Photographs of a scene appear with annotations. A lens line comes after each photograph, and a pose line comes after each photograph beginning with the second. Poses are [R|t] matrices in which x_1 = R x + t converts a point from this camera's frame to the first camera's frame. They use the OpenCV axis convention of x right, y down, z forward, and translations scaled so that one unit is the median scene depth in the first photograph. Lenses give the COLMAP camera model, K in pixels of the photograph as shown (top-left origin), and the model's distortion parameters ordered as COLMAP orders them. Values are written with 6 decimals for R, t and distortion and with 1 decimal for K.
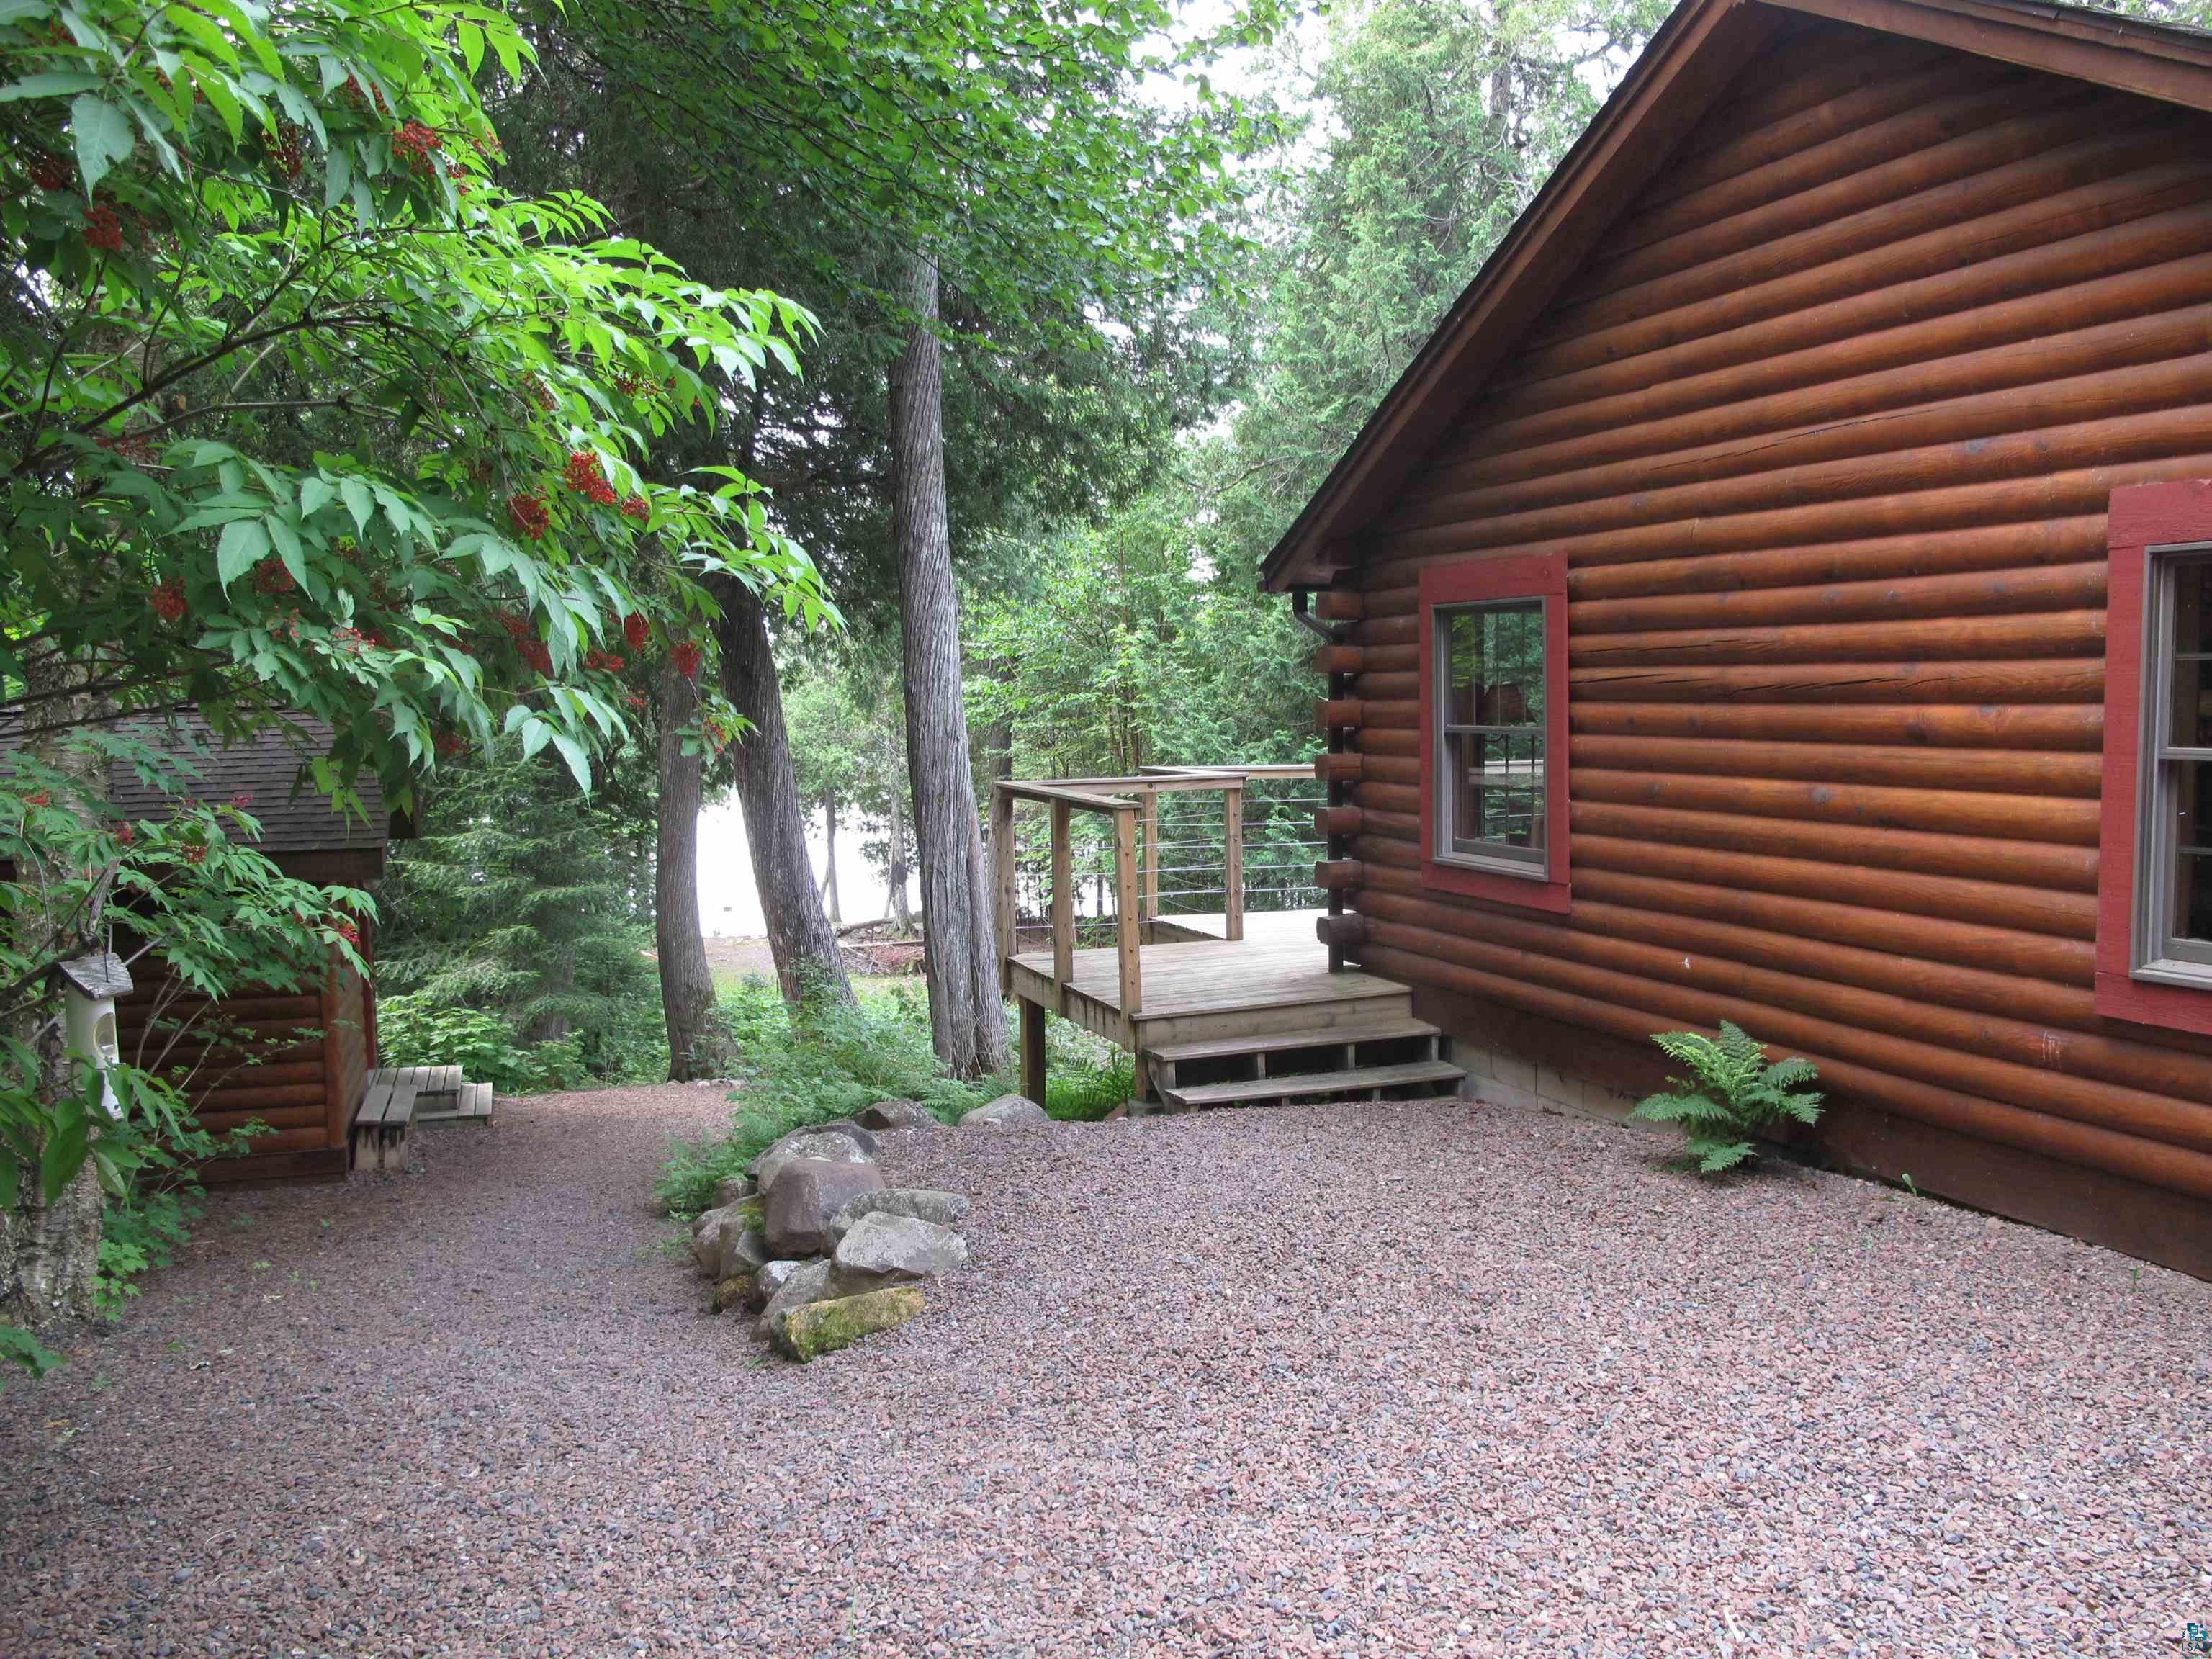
lens RADIAL K [[1786.4, 0, 1111.3], [0, 1786.4, 821.0], [0, 0, 1]] dist [-0.056777, -0.003474]
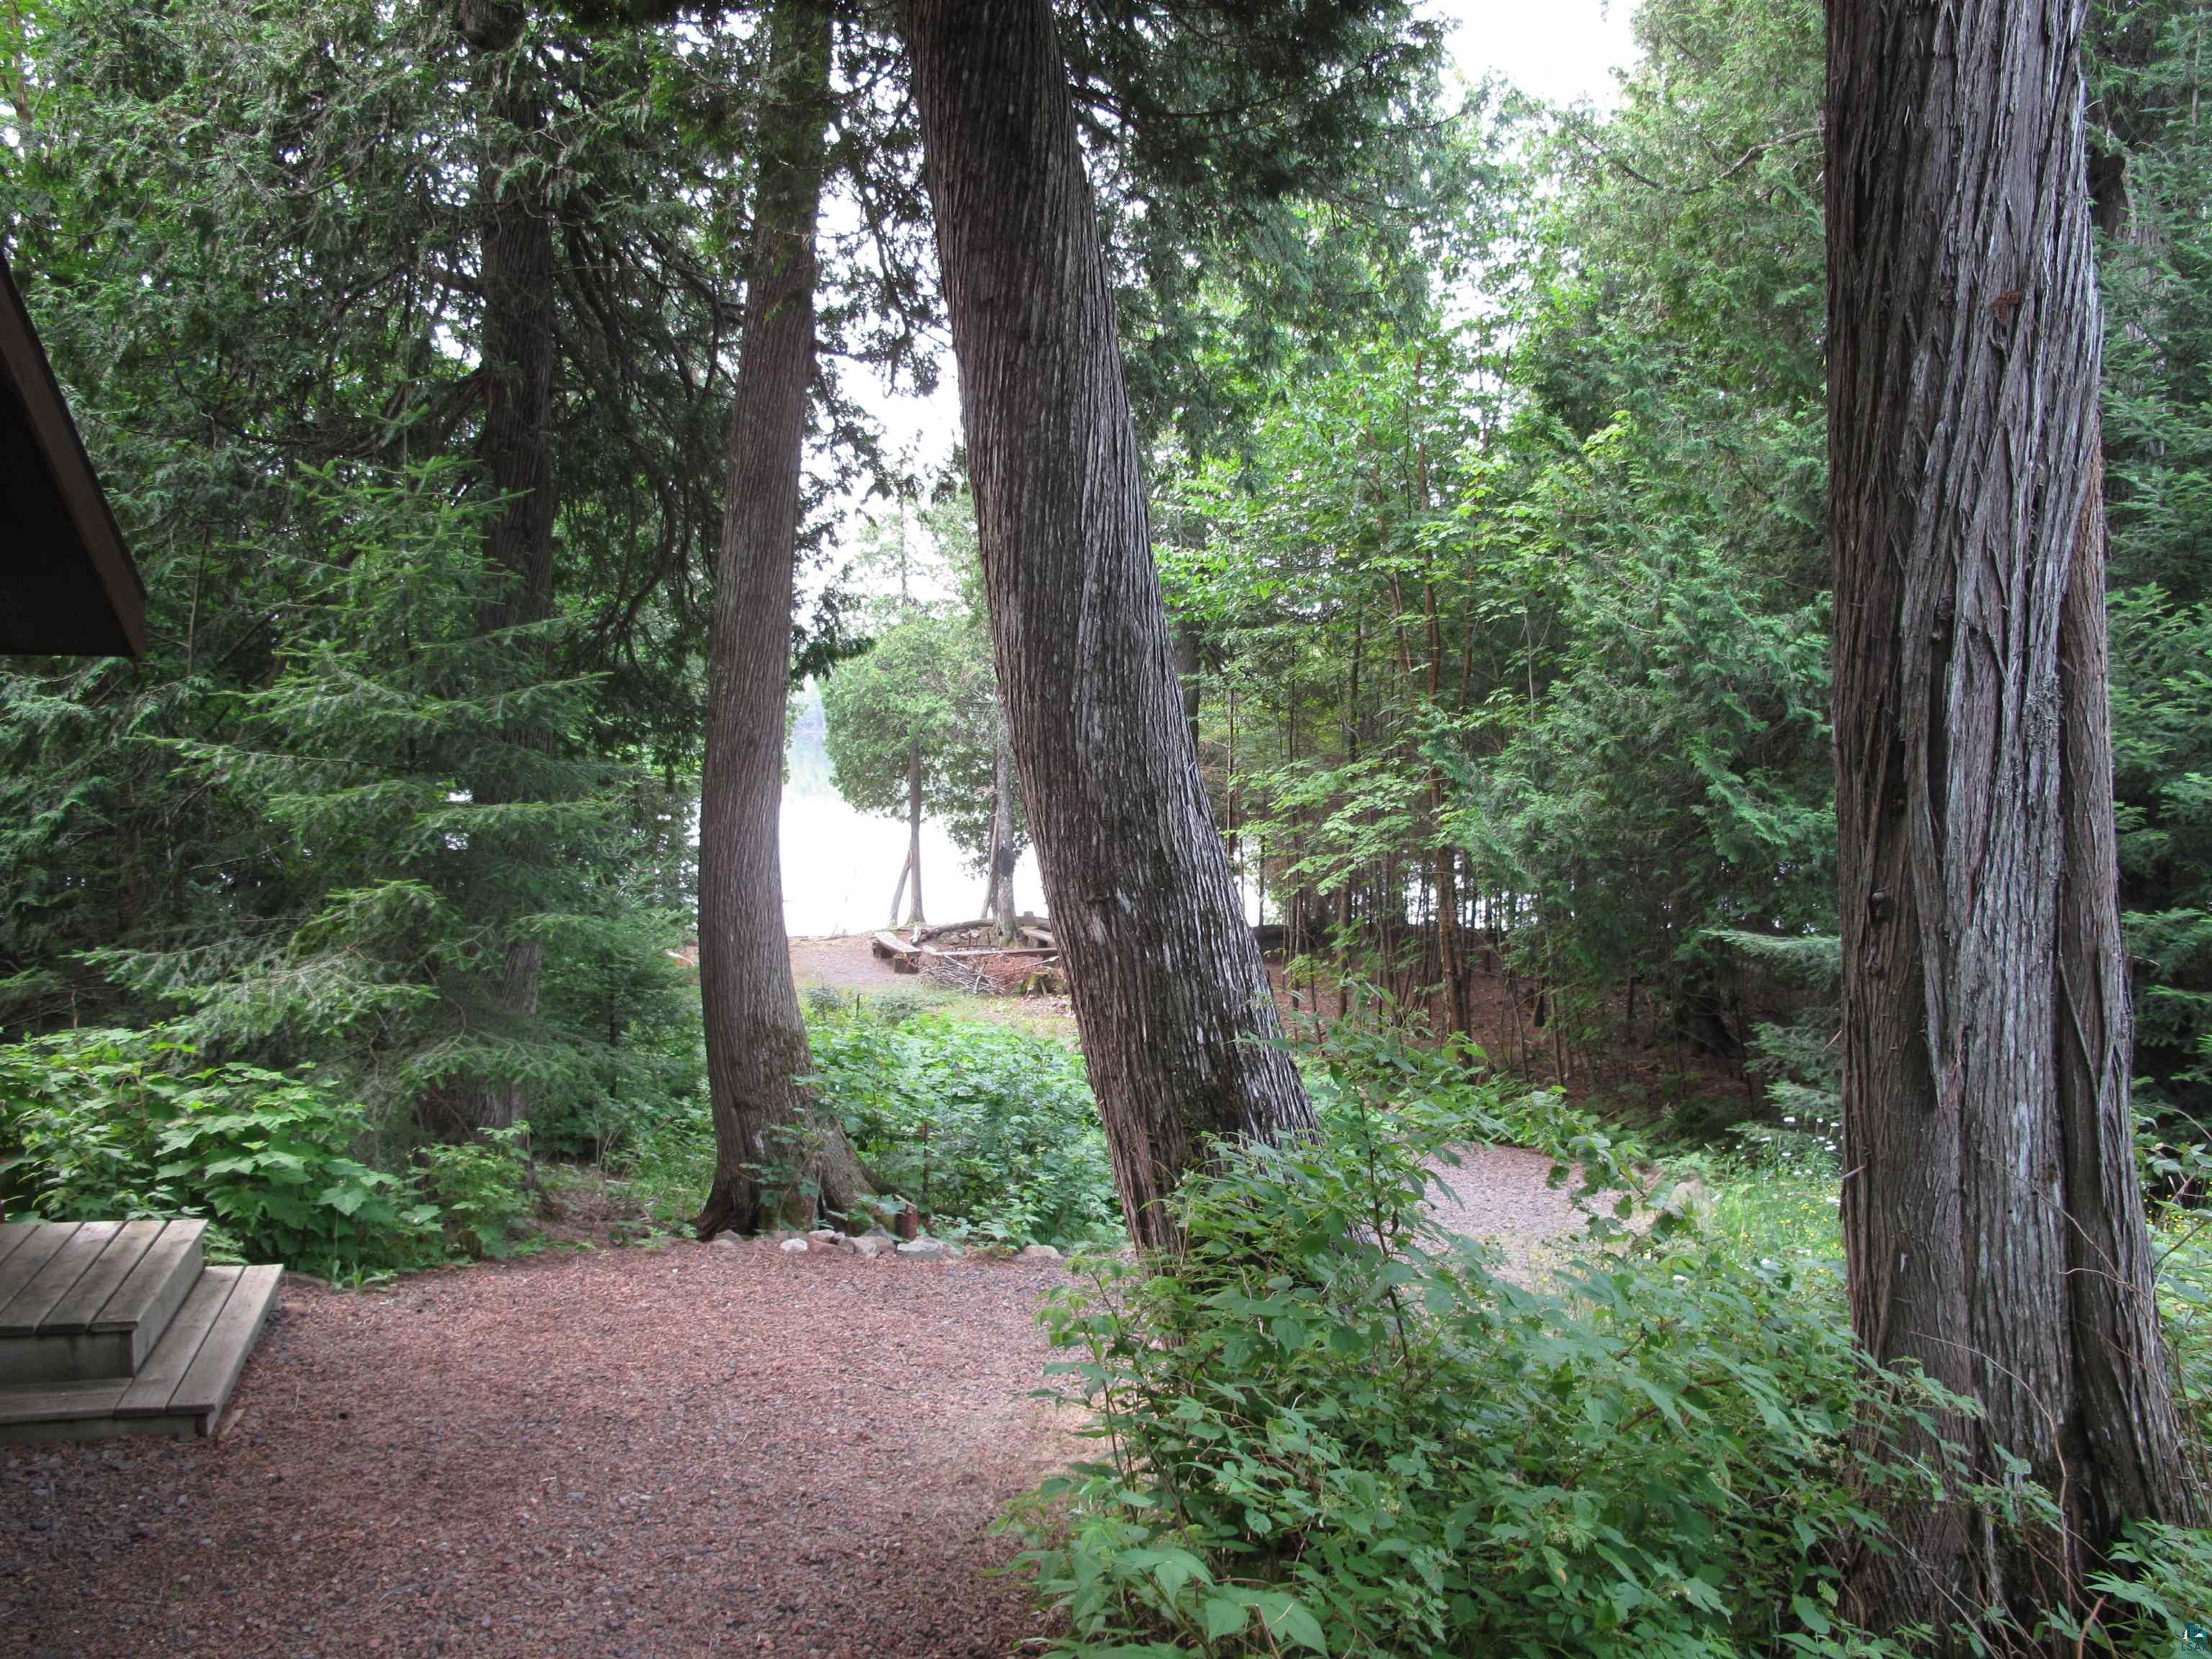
lens RADIAL K [[1786.4, 0, 1102.0], [0, 1786.4, 835.4], [0, 0, 1]] dist [-0.056777, -0.003474]
pose [[0.999229, 0.032347, -0.022265, -0.135780], [-0.032370, 0.999476, -0.000669, 0.038713], [0.022231, 0.001389, 0.999752, 0.516110]]
